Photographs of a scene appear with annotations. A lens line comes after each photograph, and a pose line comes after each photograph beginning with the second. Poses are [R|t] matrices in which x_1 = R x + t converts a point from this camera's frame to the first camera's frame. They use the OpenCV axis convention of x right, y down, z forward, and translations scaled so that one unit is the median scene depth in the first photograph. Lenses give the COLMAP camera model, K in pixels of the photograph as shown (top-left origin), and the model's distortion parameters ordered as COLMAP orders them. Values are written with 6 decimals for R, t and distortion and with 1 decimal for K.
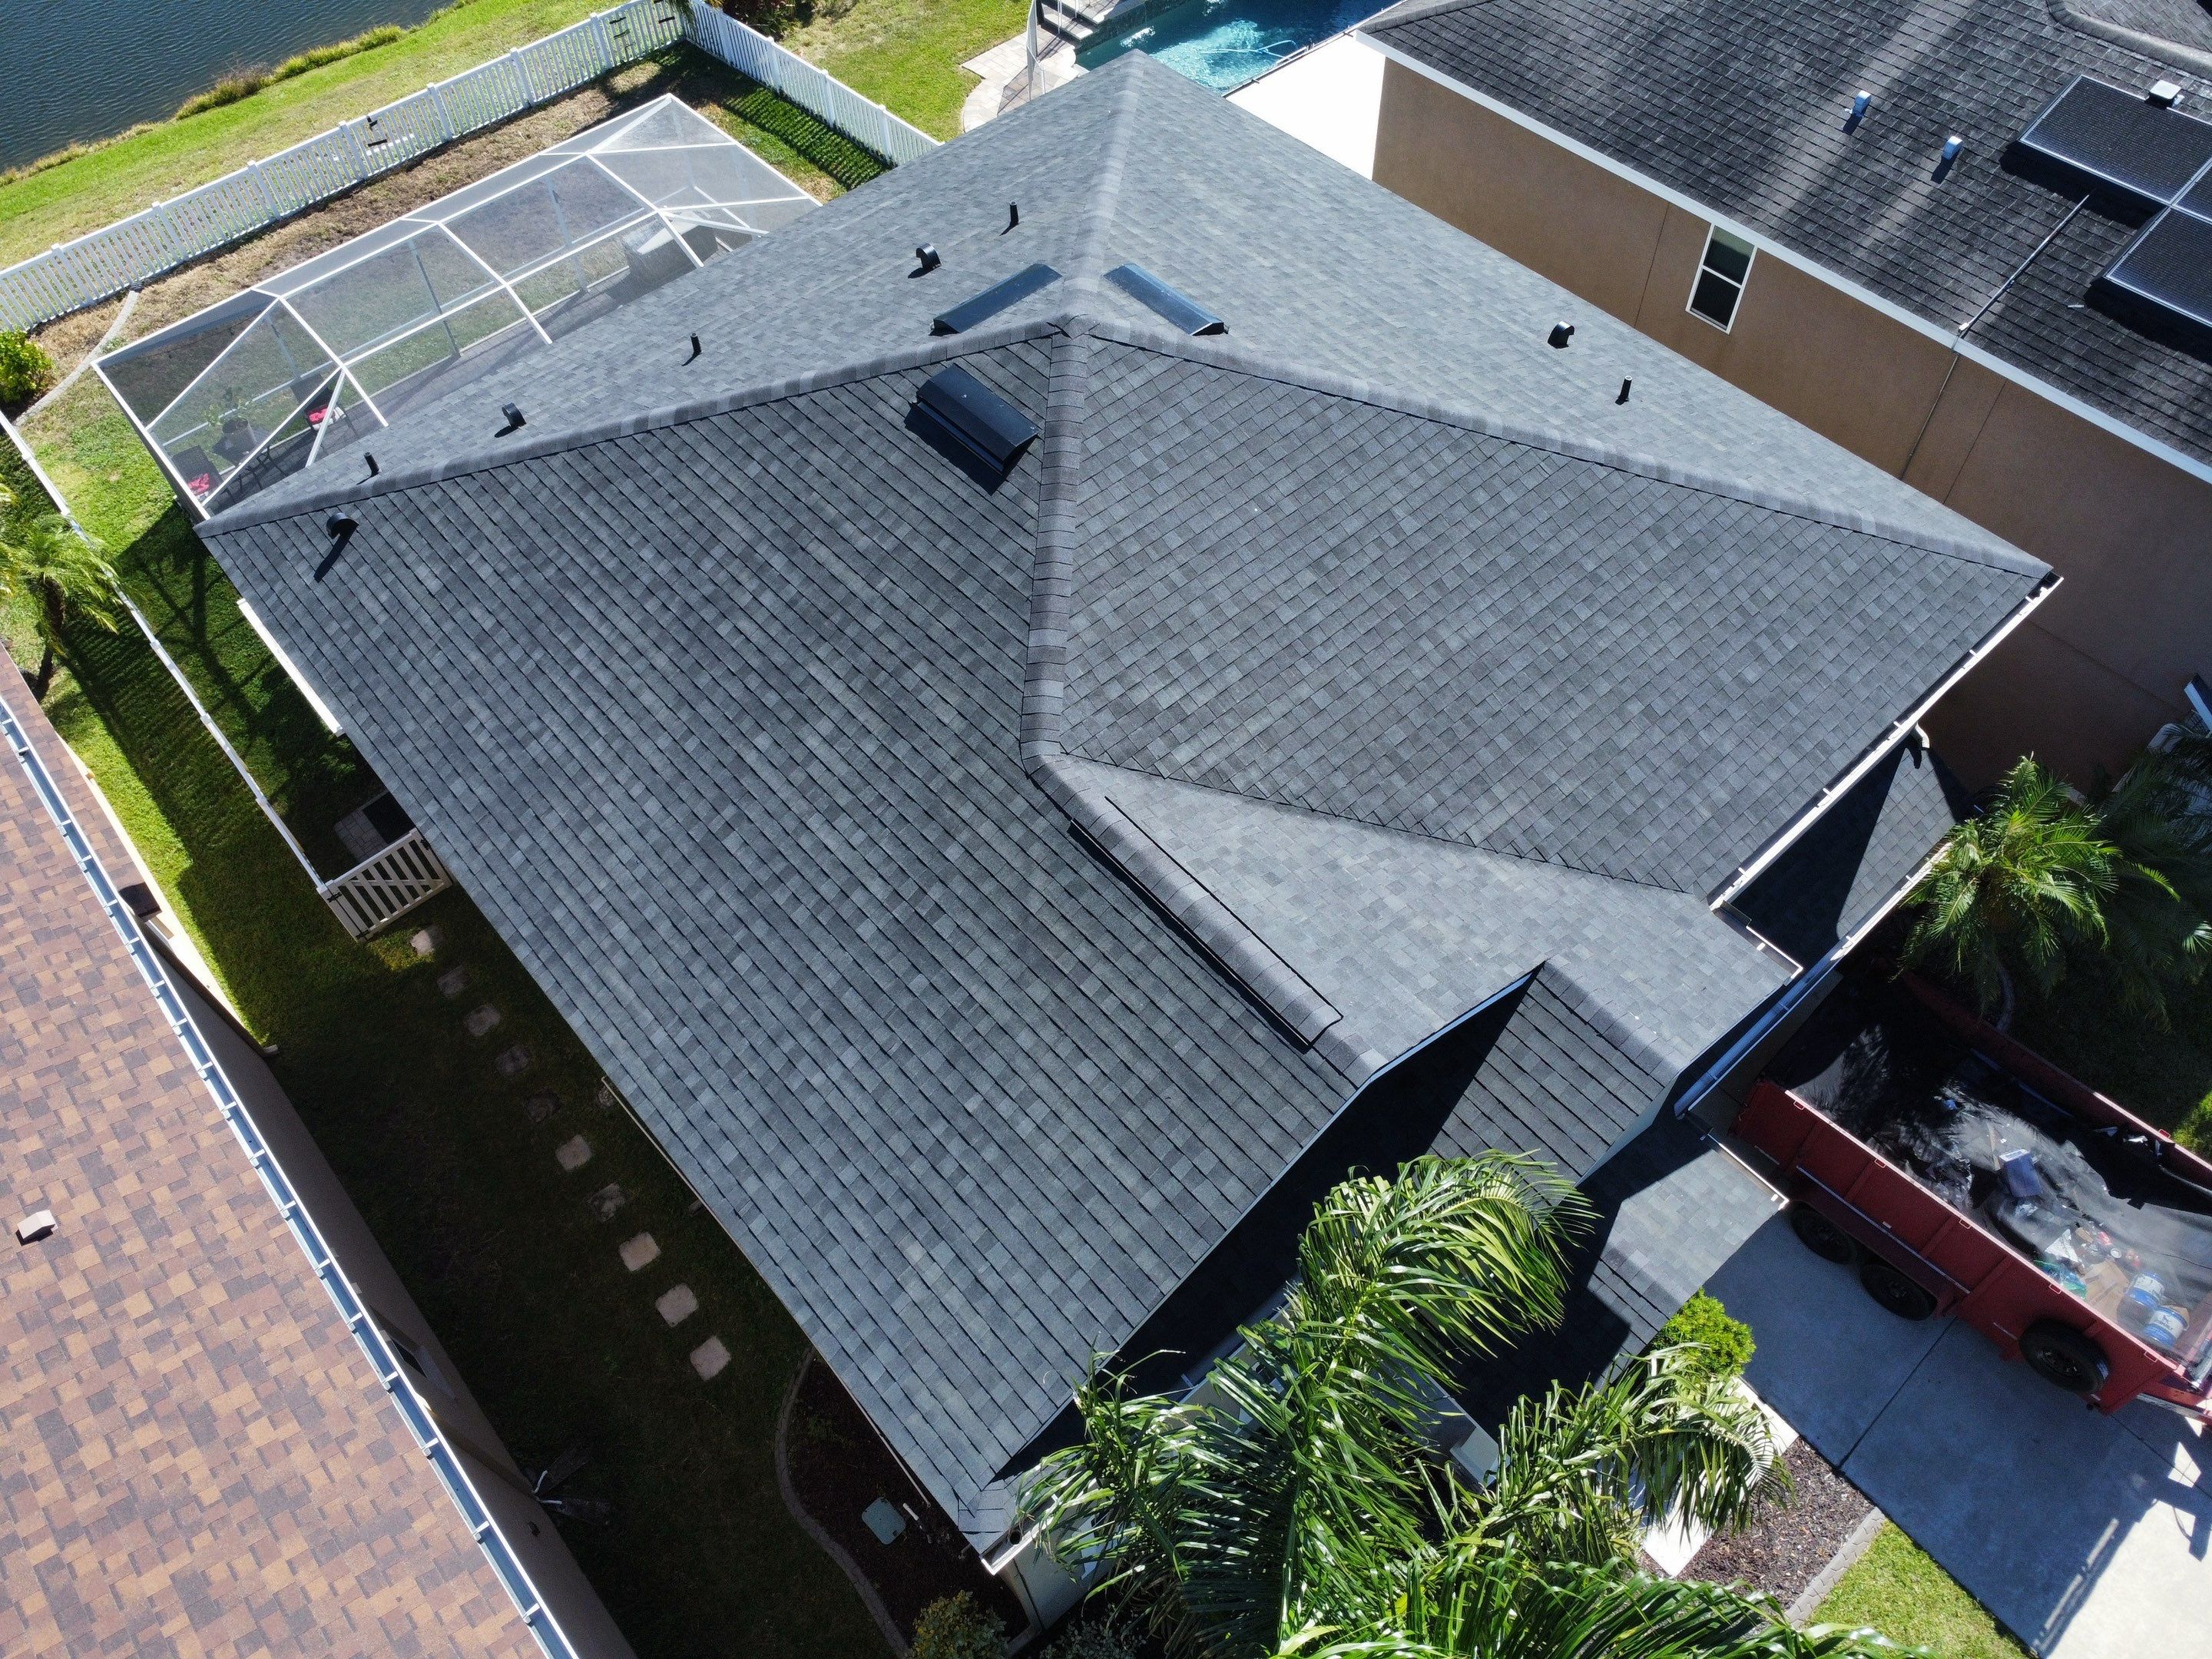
lens RADIAL K [[1614.0, 0, 1091.9], [0, 1614.0, 817.1], [0, 0, 1]] dist [-0.026592, -0.005655]
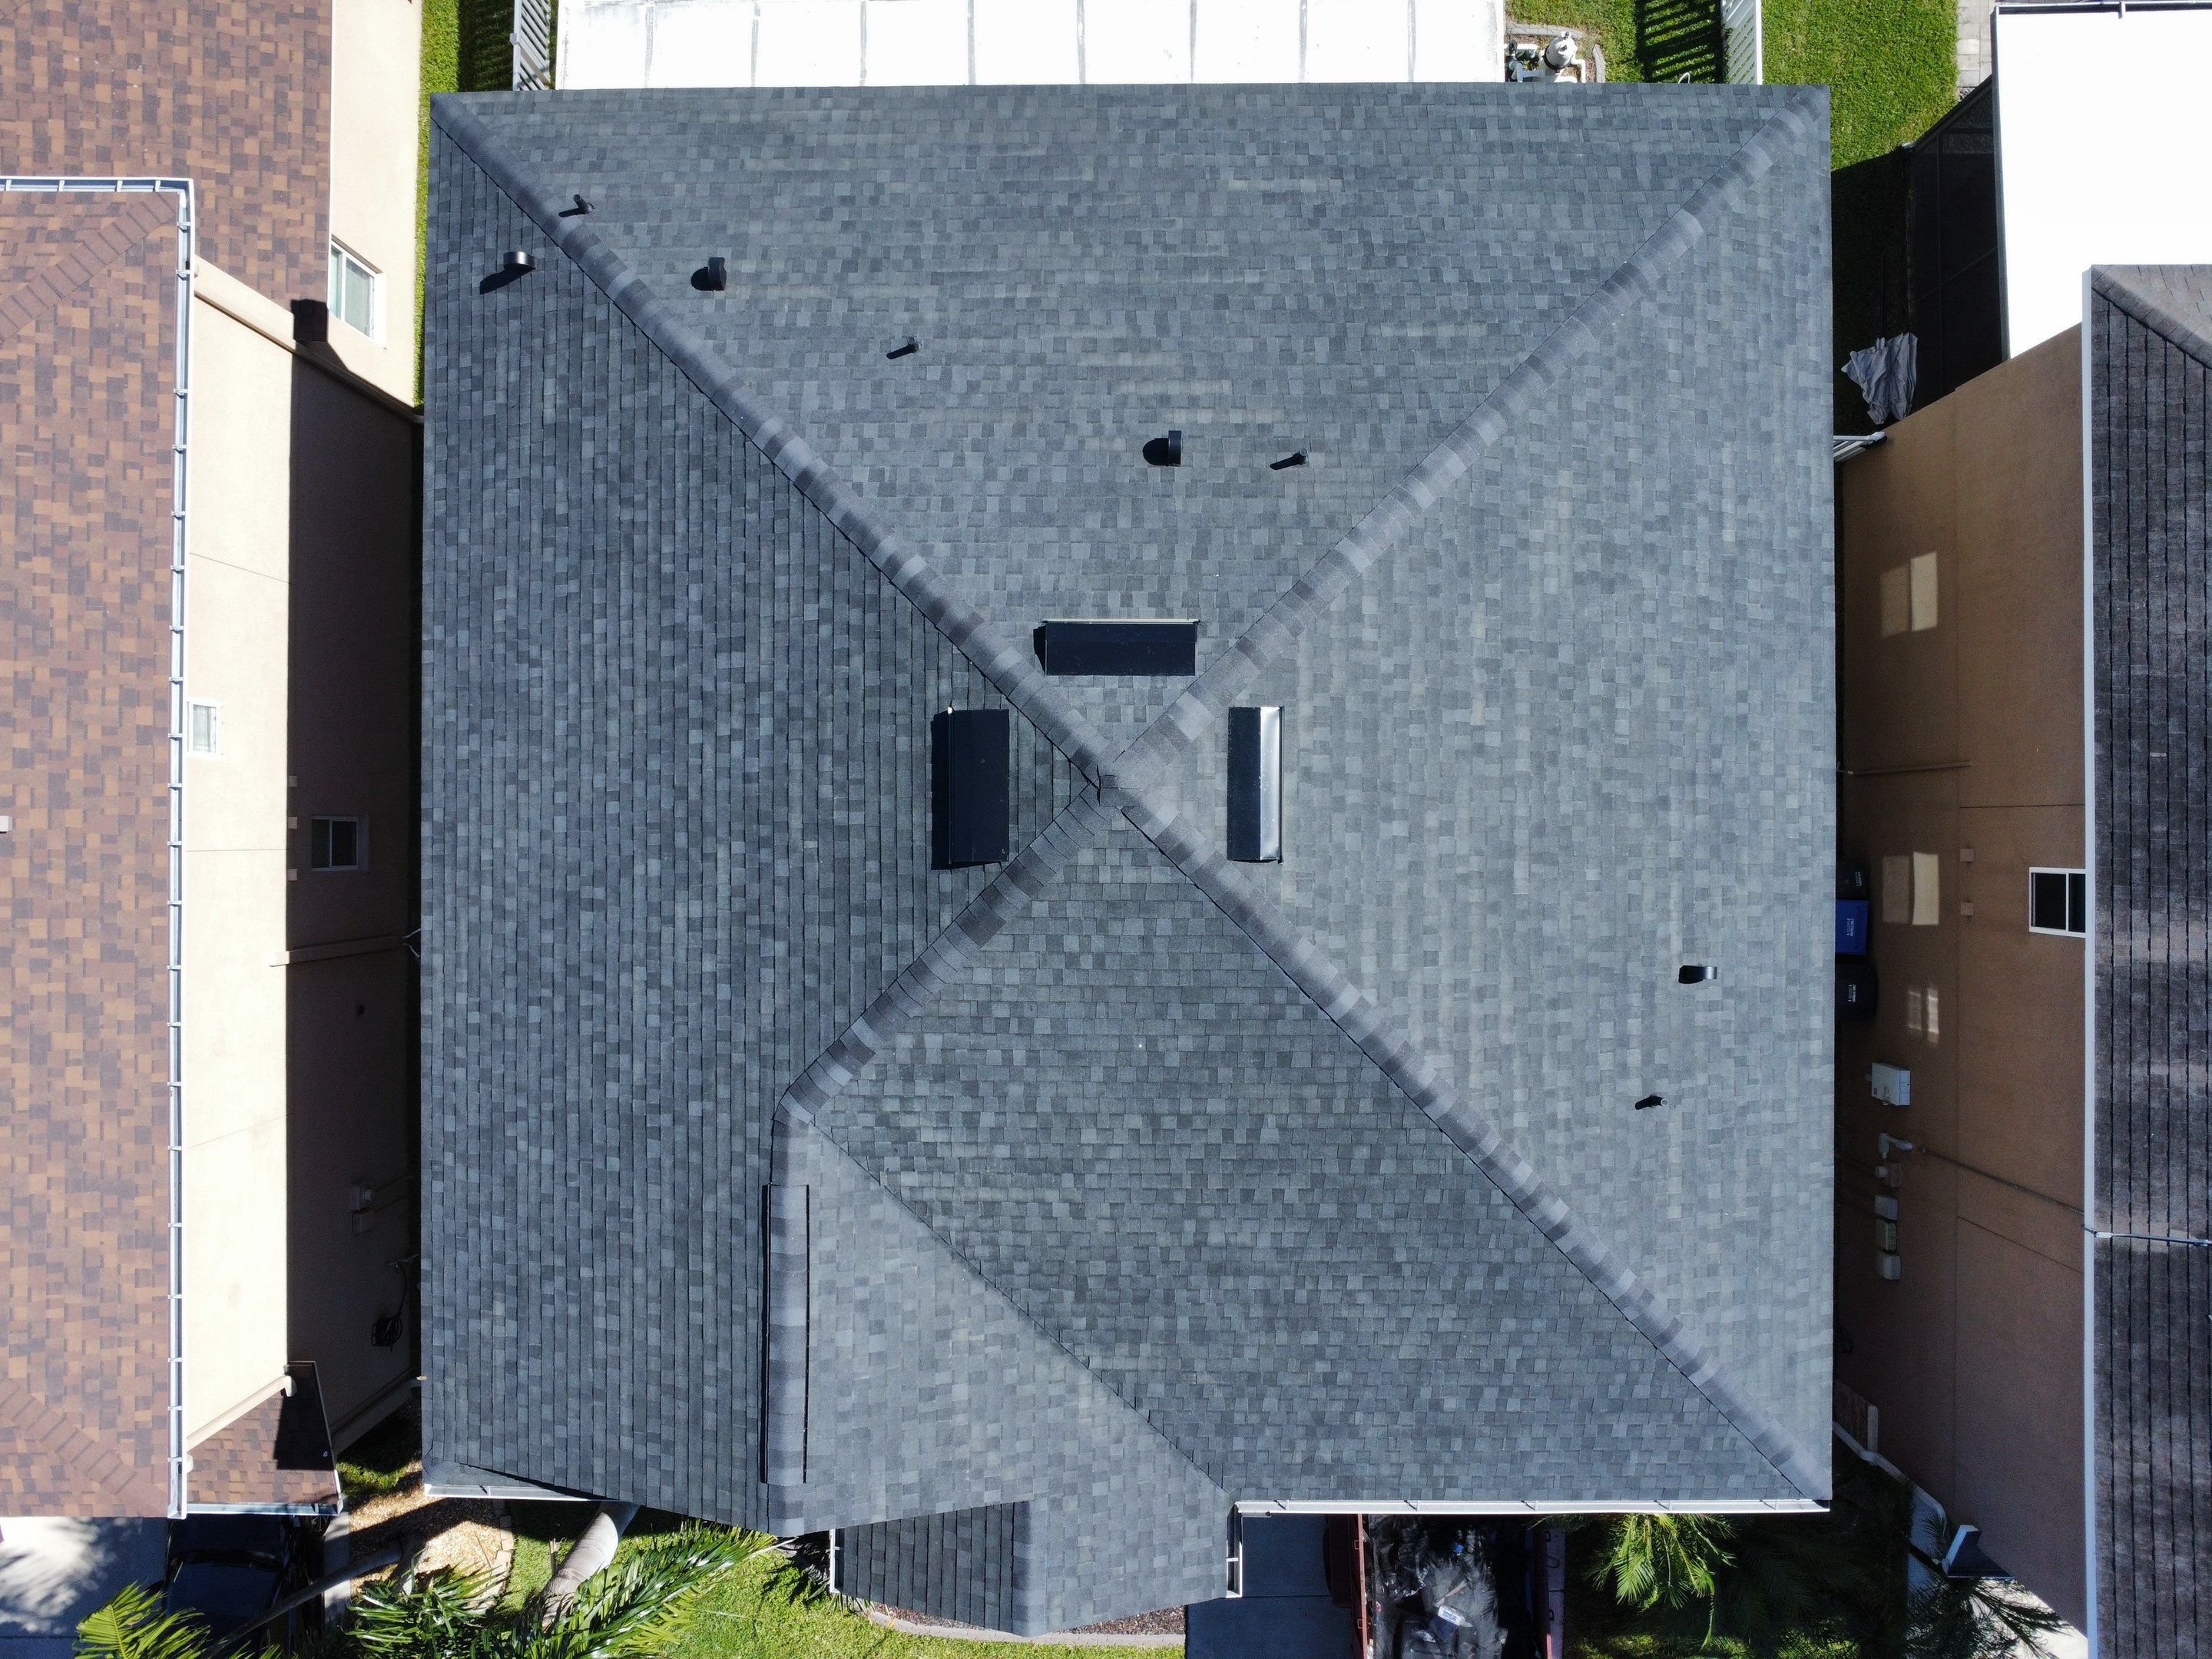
lens RADIAL K [[1614.0, 0, 1090.0], [0, 1614.0, 818.5], [0, 0, 1]] dist [-0.026592, -0.005655]
pose [[0.754154, 0.656486, 0.016663, -0.025127], [-0.536373, 0.601135, 0.592403, -0.779329], [0.378888, -0.455701, 0.805469, 0.252973]]
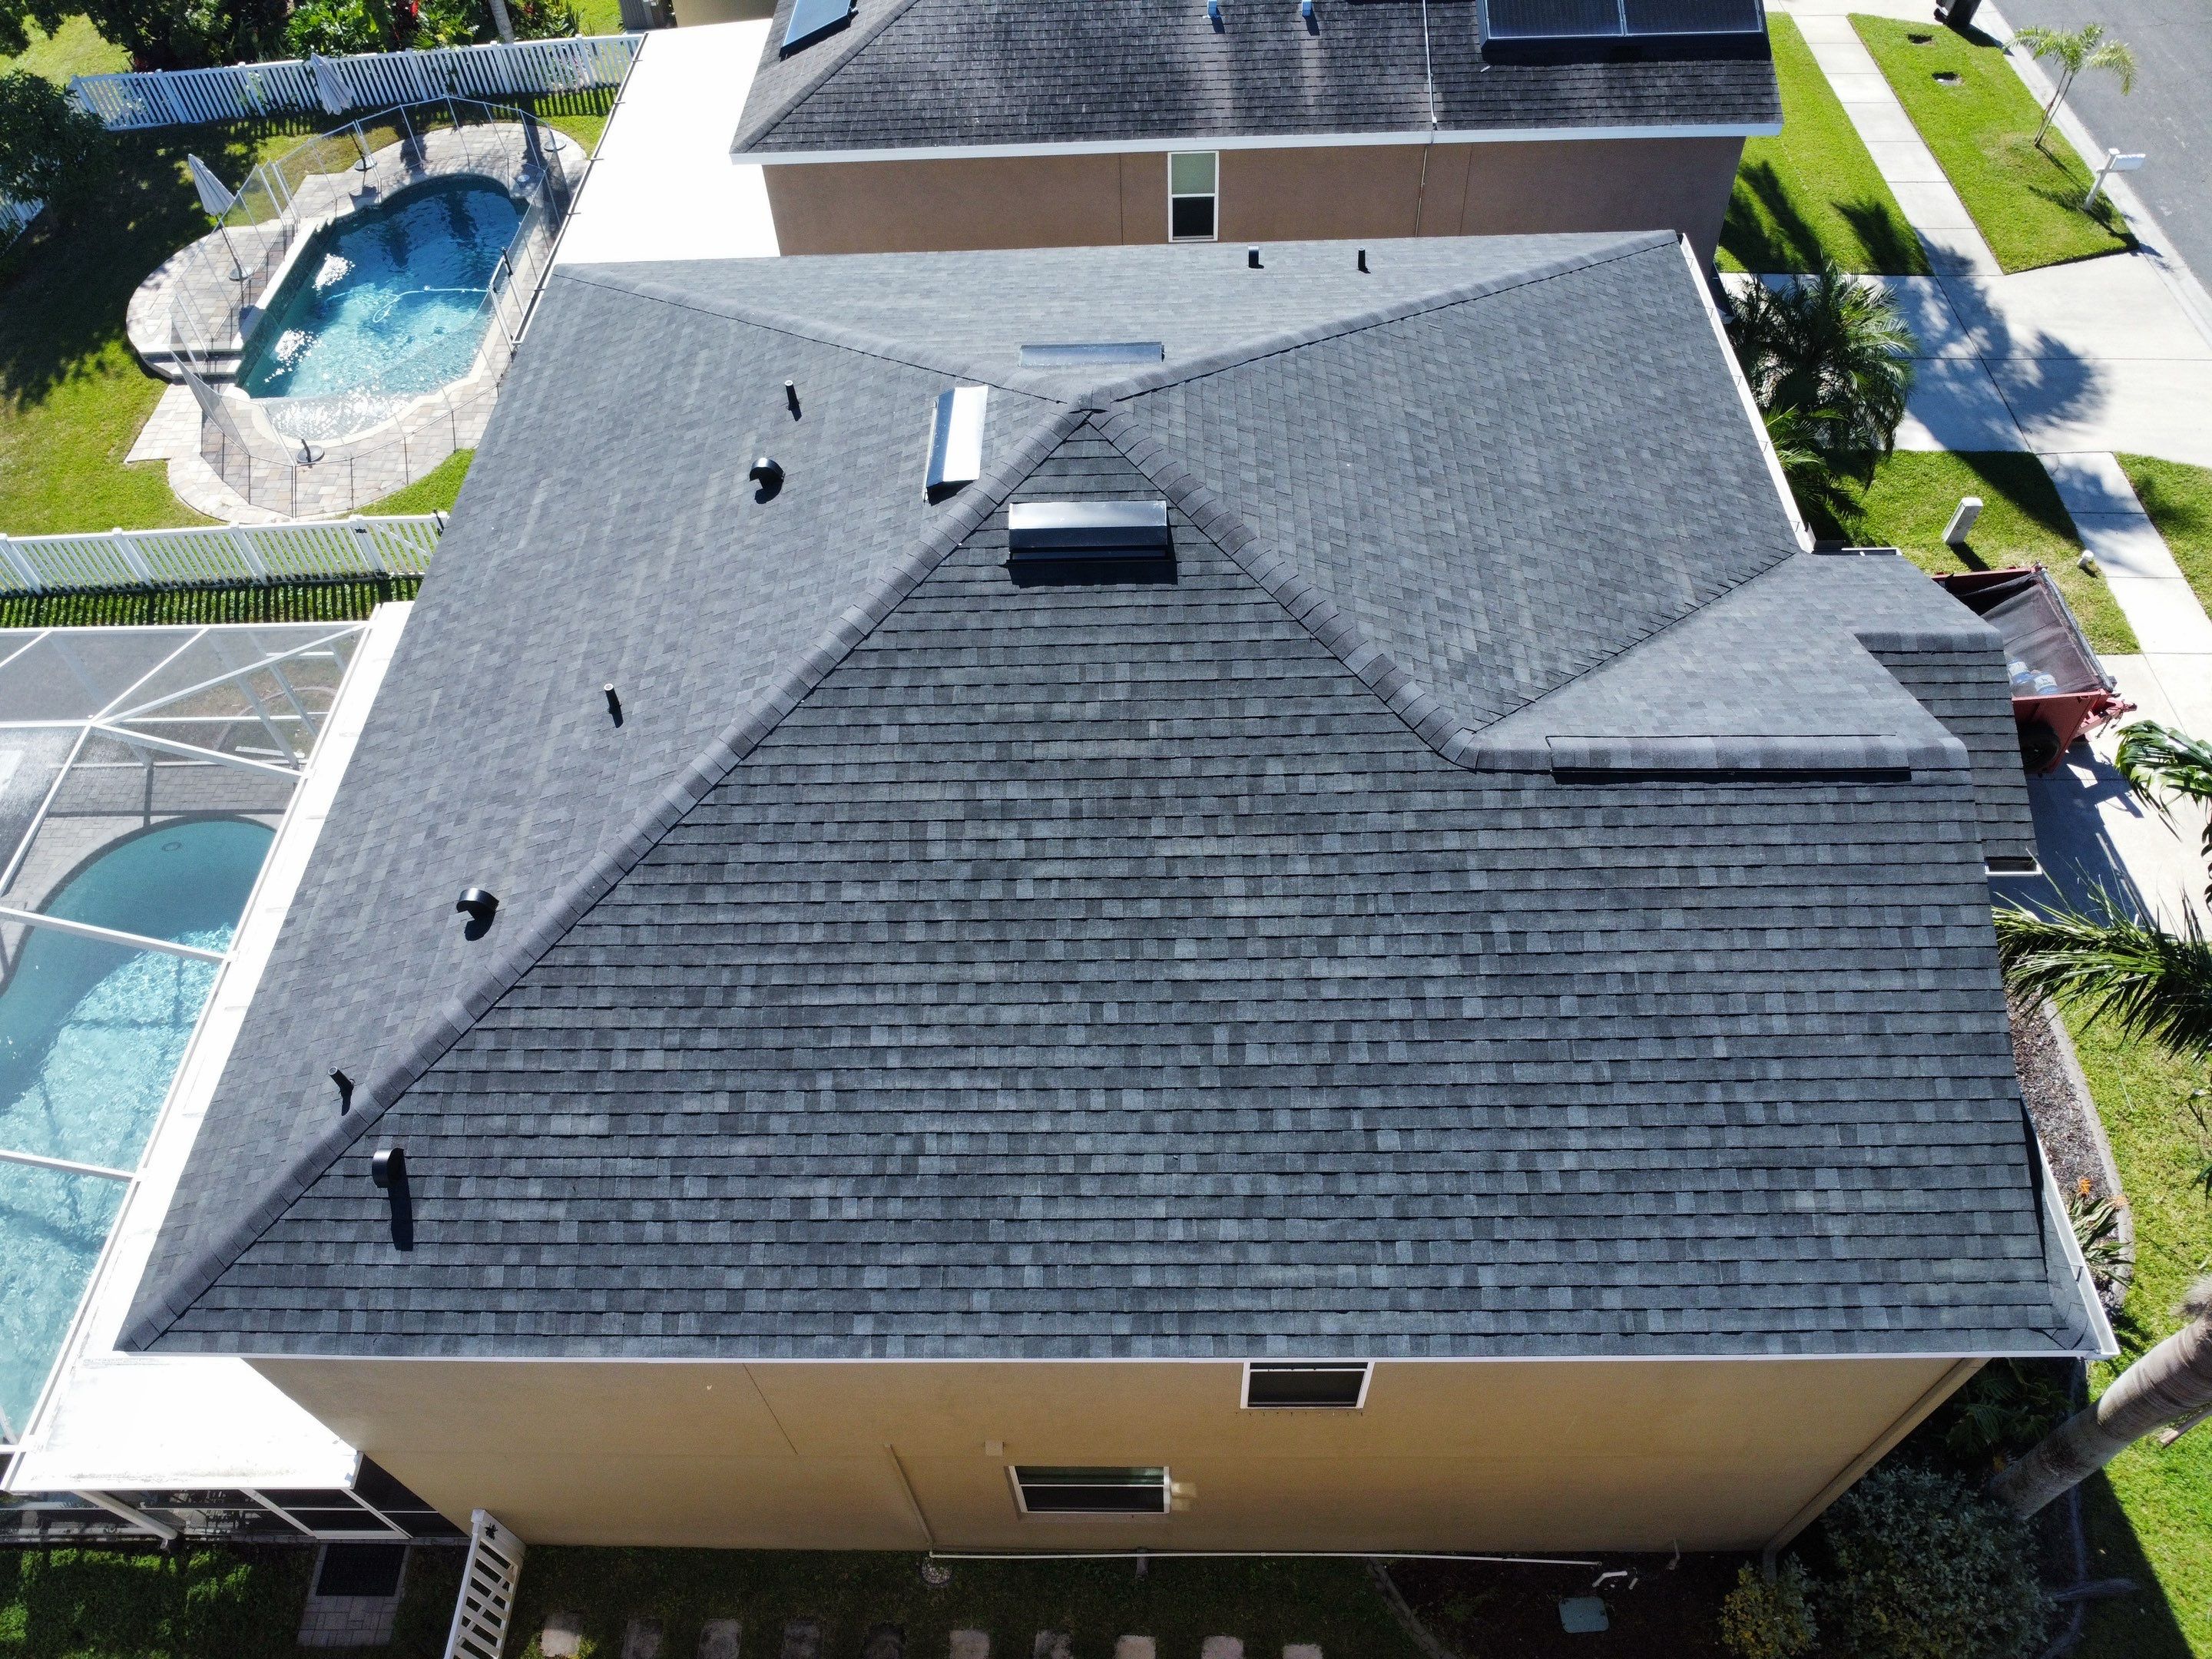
lens RADIAL K [[1614.0, 0, 1093.4], [0, 1614.0, 820.1], [0, 0, 1]] dist [-0.026592, -0.005655]
pose [[0.668888, -0.570961, 0.476016, -0.555446], [0.612787, 0.786012, 0.081712, -0.183921], [-0.420809, 0.237041, 0.875632, 0.242123]]
